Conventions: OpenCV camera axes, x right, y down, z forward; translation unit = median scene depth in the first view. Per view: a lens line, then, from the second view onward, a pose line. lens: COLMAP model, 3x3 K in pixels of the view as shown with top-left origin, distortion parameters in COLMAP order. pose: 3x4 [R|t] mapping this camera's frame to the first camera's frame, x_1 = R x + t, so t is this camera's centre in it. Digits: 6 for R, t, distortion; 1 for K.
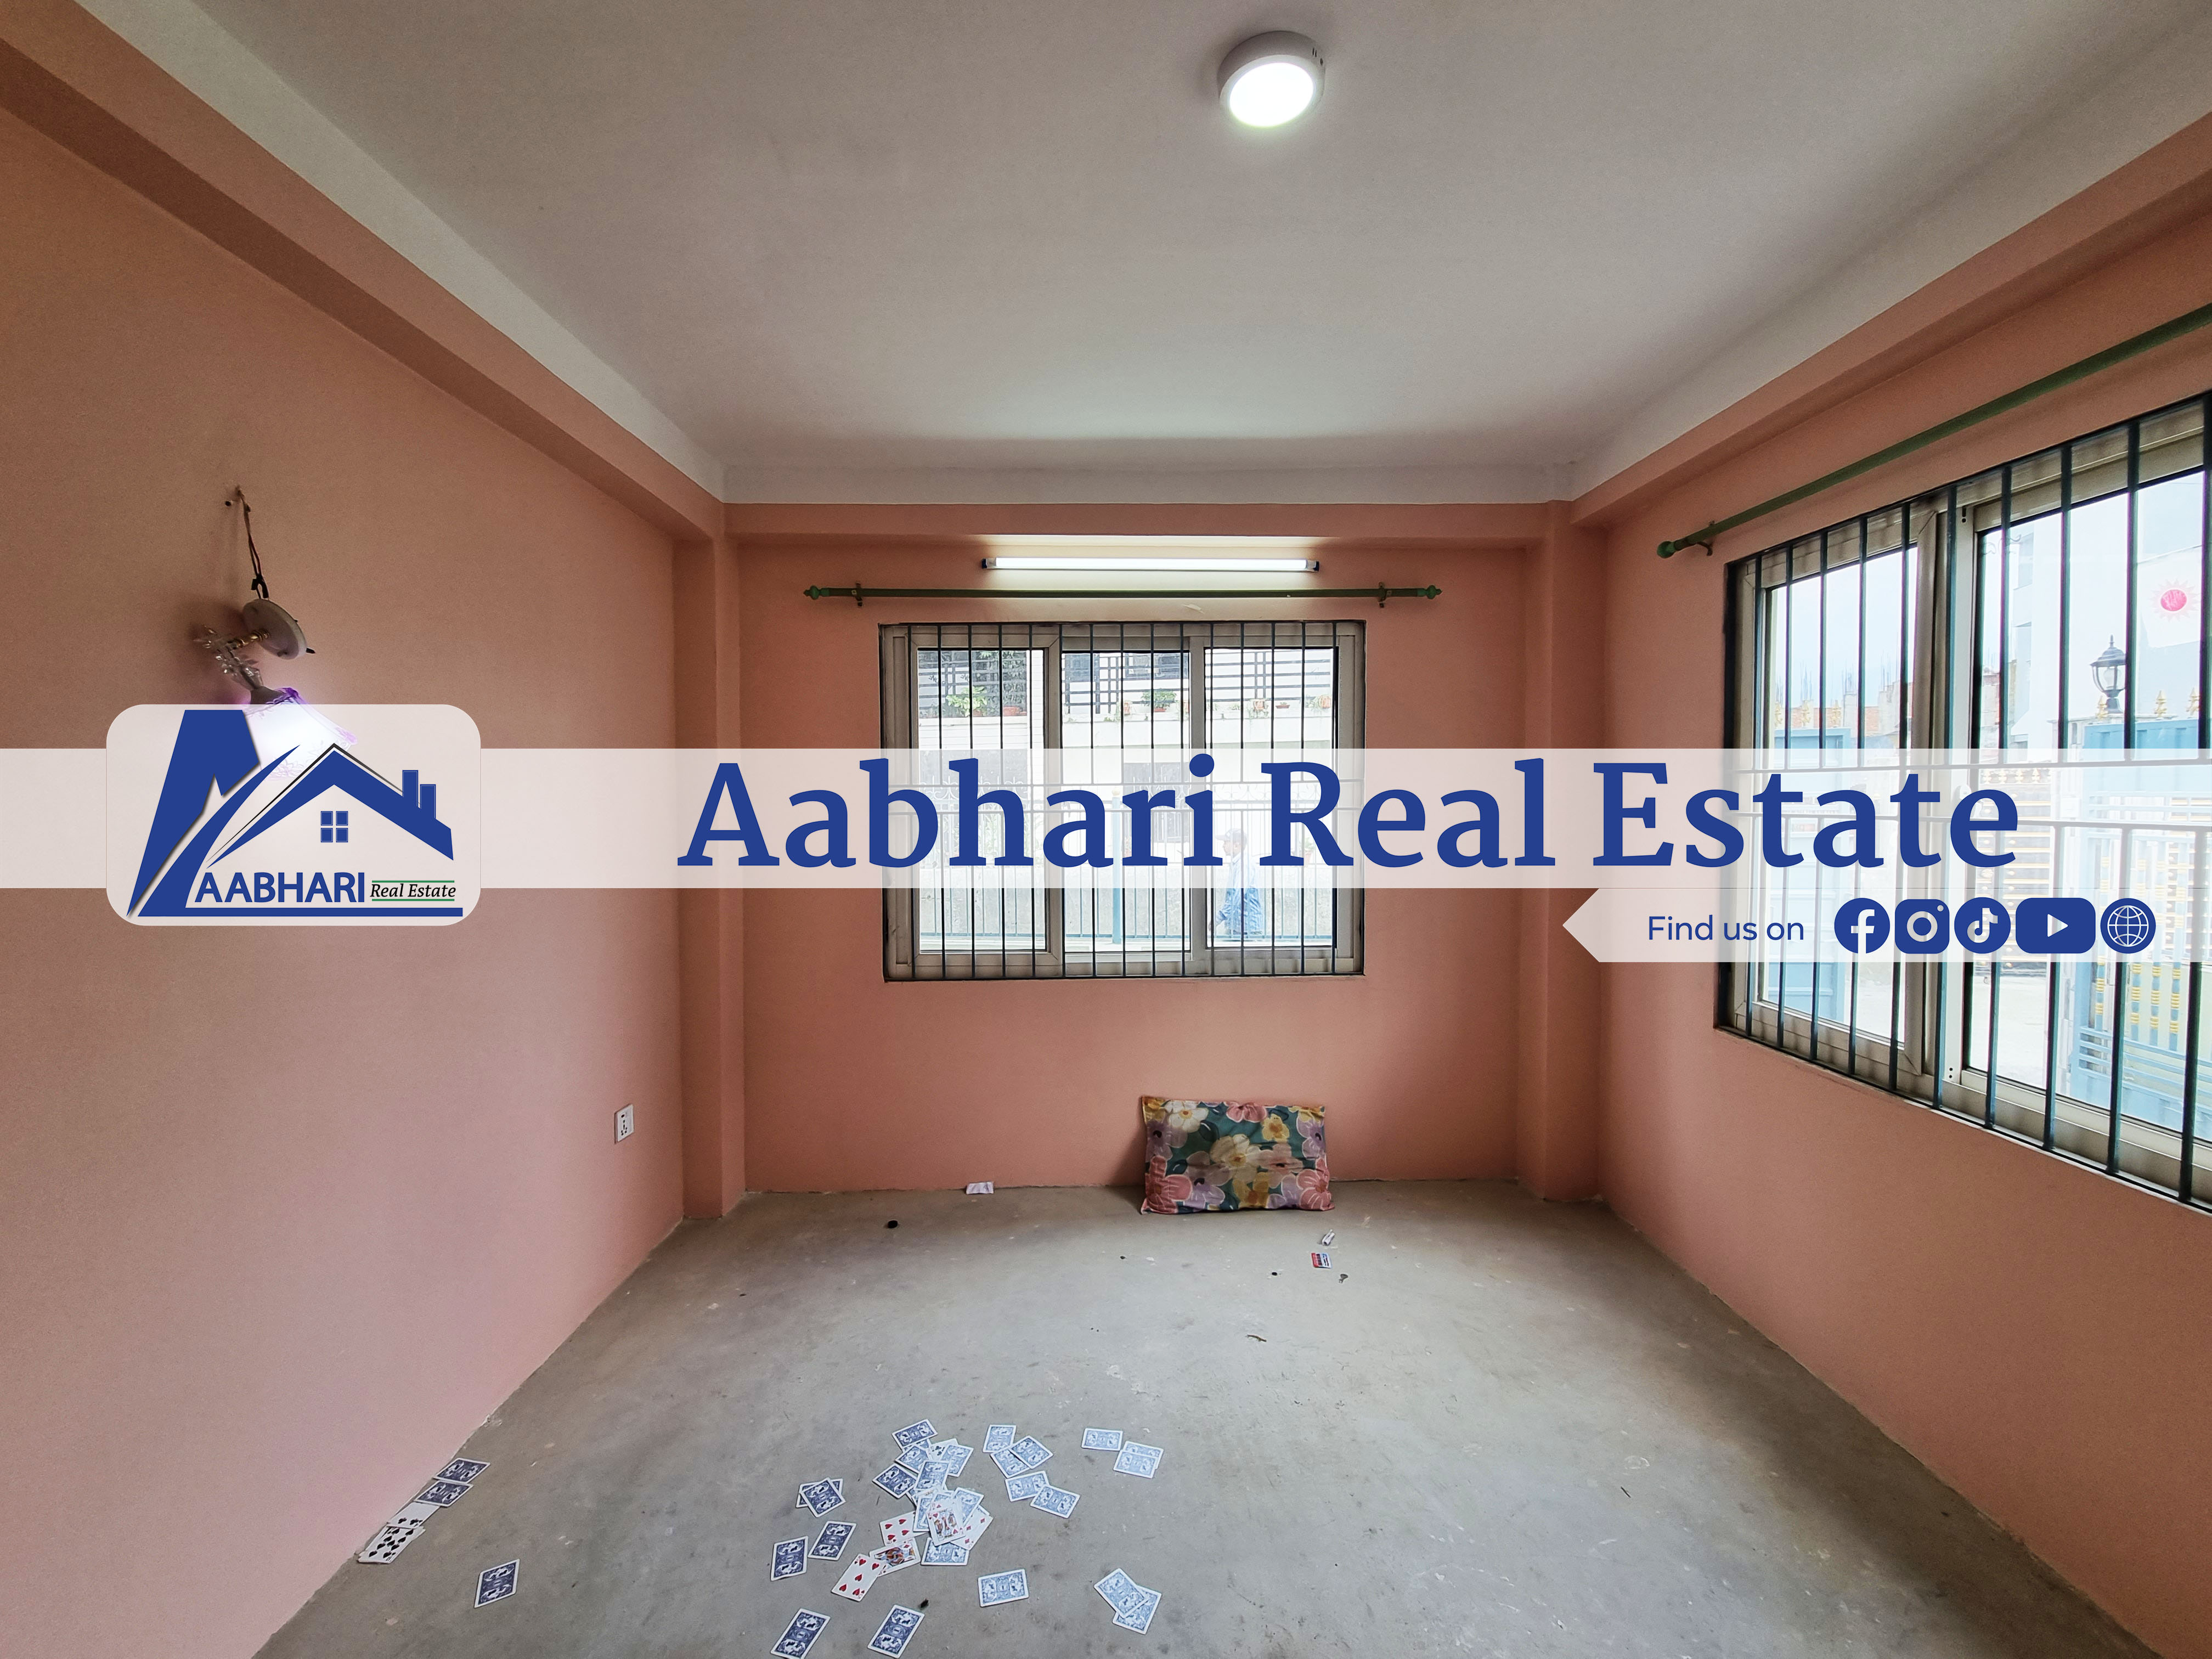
lens RADIAL K [[892.4, 0, 1106.0], [0, 892.4, 829.5], [0, 0, 1]] dist [-0.000772, -0.000026]
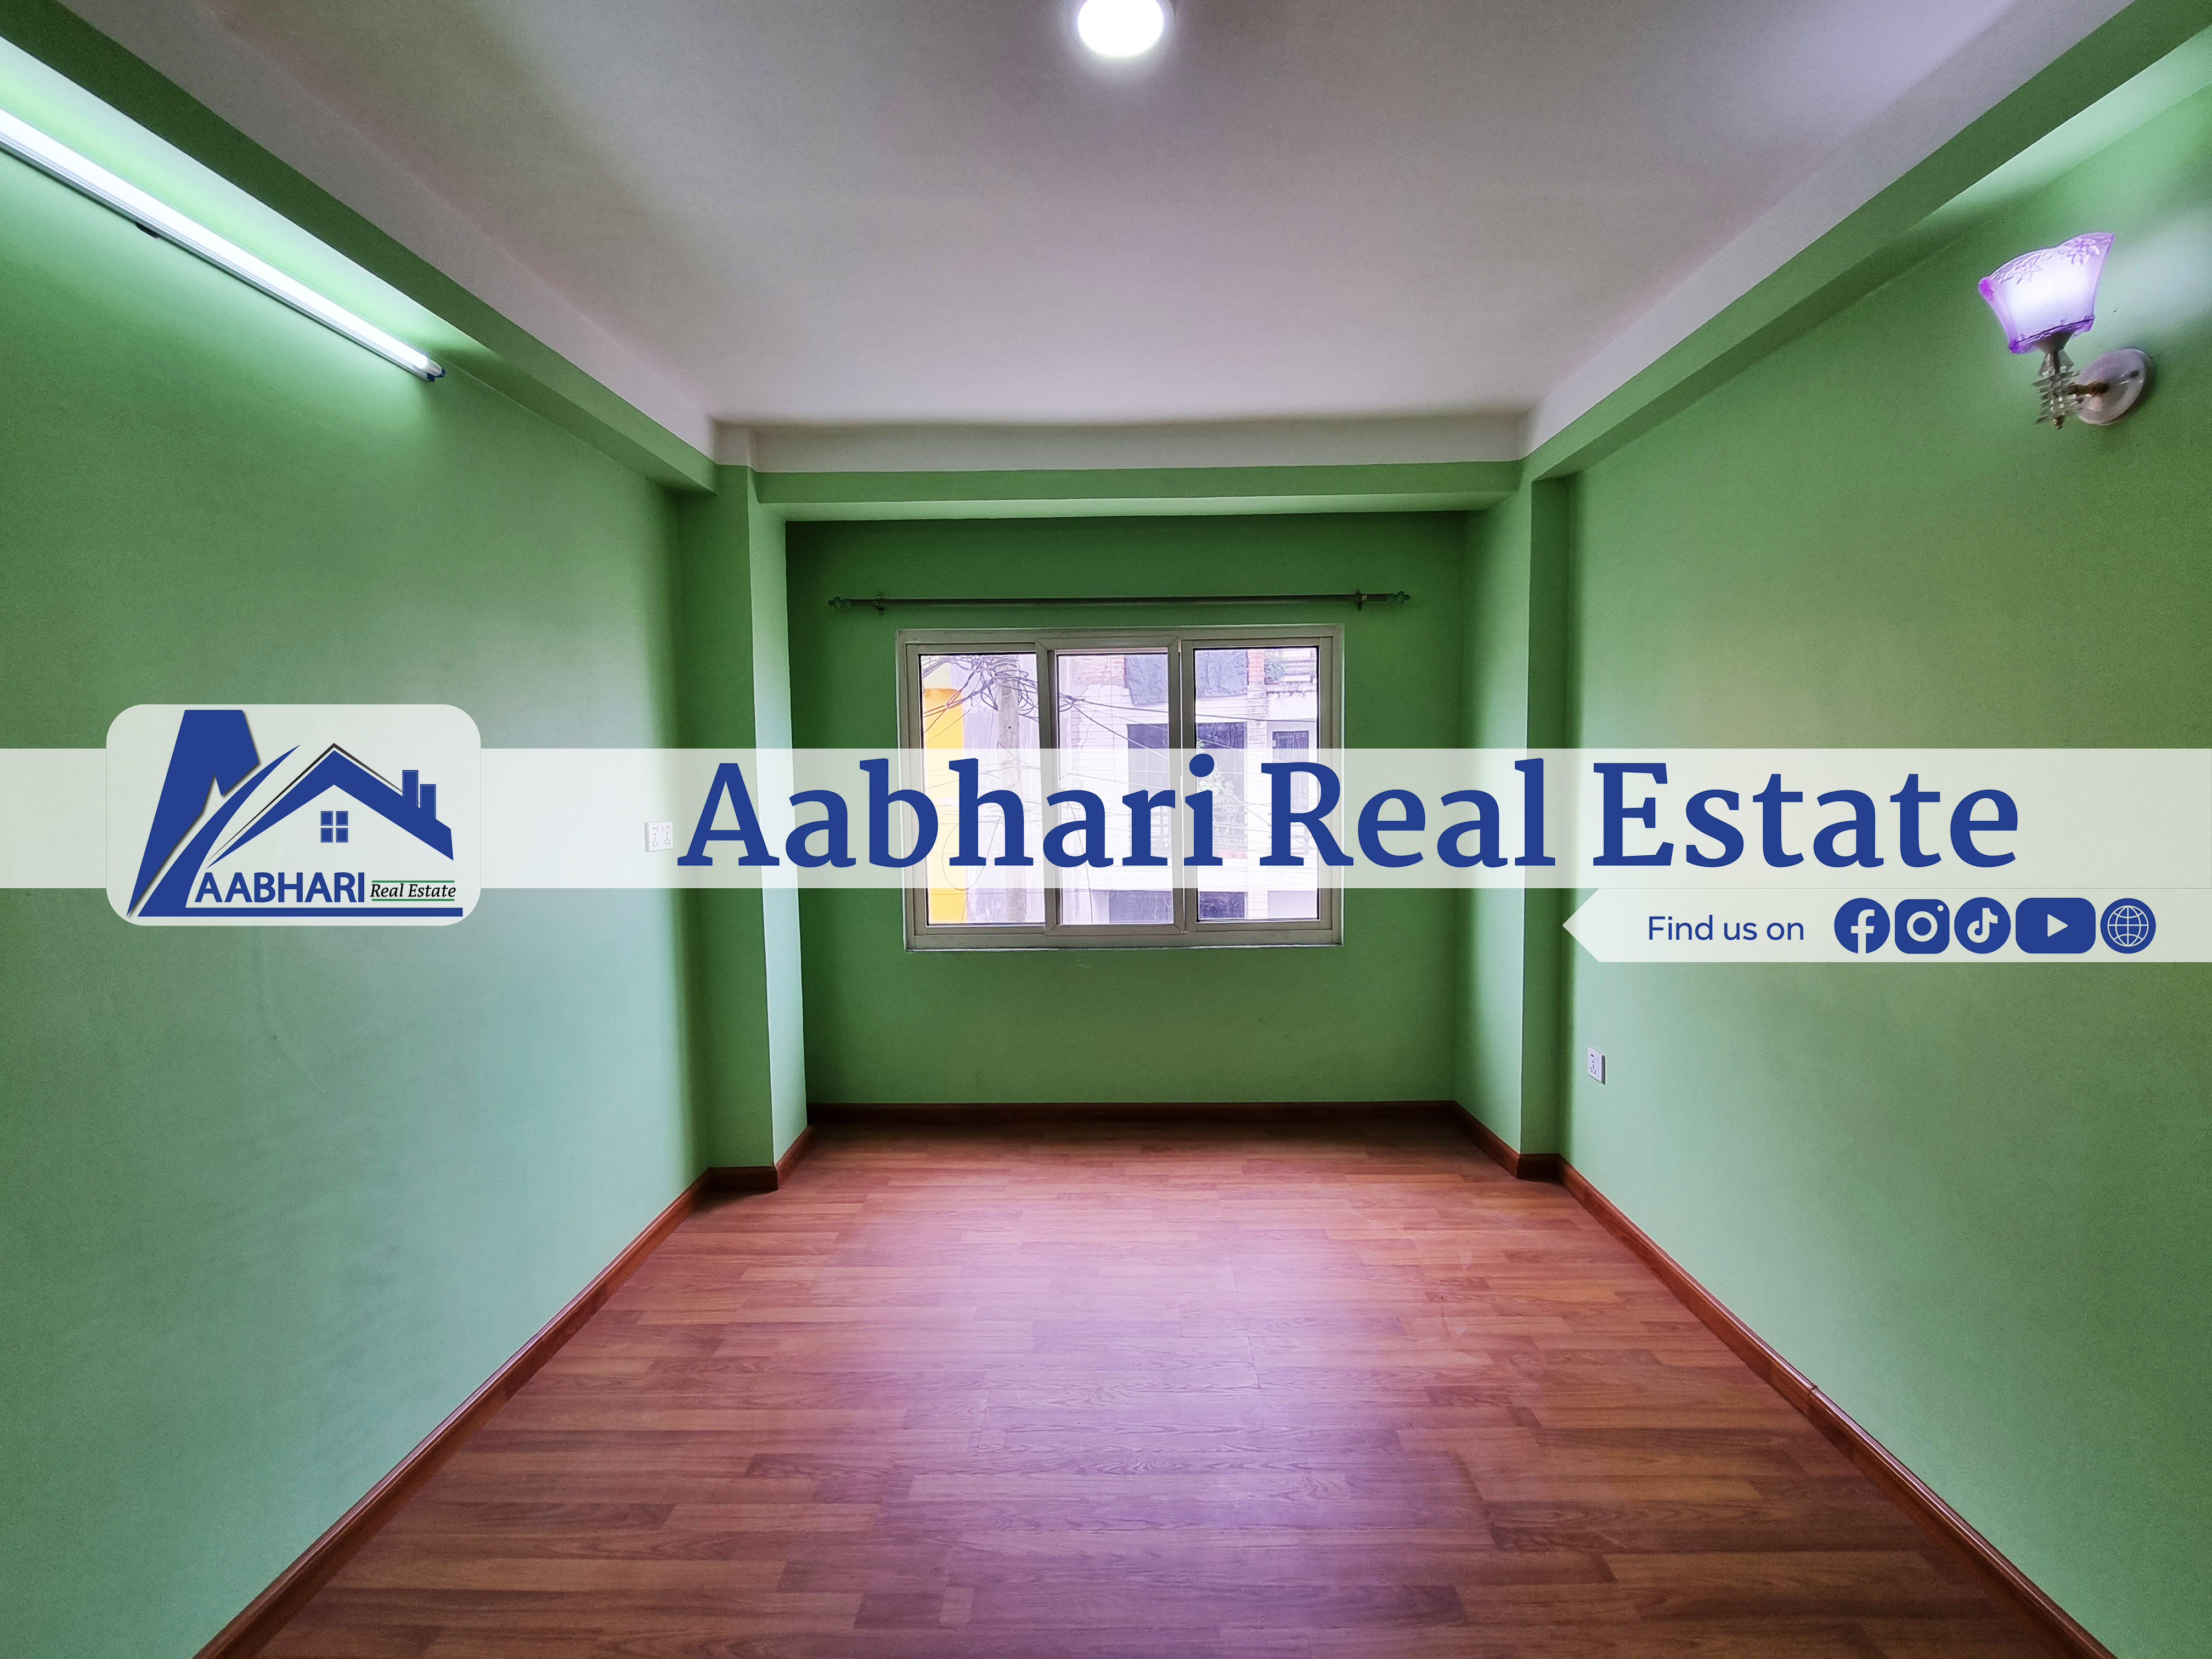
lens RADIAL K [[893.9, 0, 1296.9], [0, 893.9, 856.4], [0, 0, 1]] dist [0.000471, 0.000337]
pose [[0.999980, -0.000131, -0.006374, 0.222857], [0.000324, 0.999541, 0.030278, -0.000268], [0.006367, -0.030279, 0.999521, -0.001037]]
